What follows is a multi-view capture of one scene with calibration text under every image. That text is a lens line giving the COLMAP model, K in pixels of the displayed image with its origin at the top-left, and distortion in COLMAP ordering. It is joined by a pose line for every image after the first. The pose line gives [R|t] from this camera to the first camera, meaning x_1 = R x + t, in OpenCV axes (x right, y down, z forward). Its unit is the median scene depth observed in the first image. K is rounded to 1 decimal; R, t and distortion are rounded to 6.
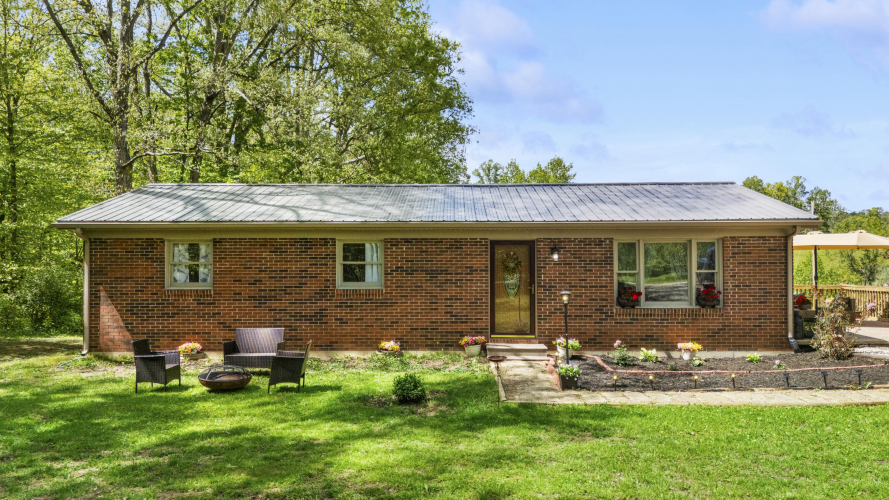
lens RADIAL K [[619.1, 0, 444.5], [0, 619.1, 250.0], [0, 0, 1]] dist [0.005601, -0.000134]
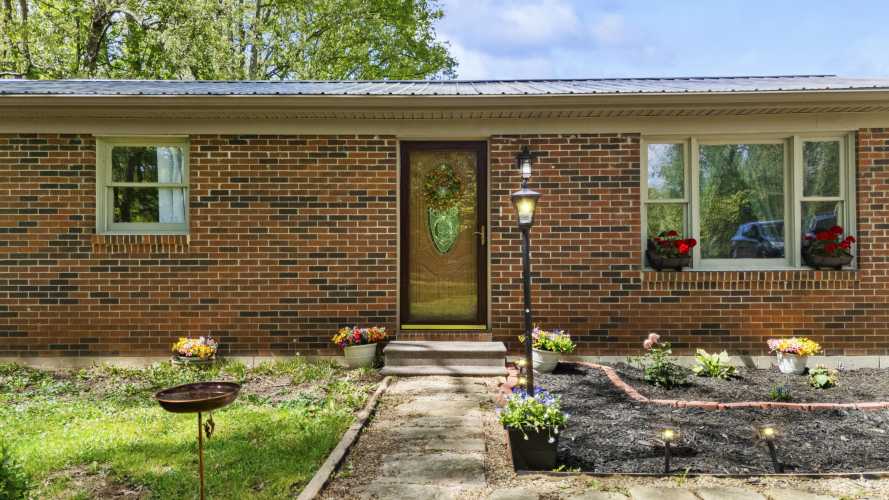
lens RADIAL K [[696.6, 0, 444.5], [0, 696.6, 250.0], [0, 0, 1]] dist [0.010439, 0.002115]
pose [[0.999794, 0.000362, 0.020294, 0.102526], [-0.000621, 0.999918, 0.012770, 0.070235], [-0.020288, -0.012780, 0.999713, 0.437611]]
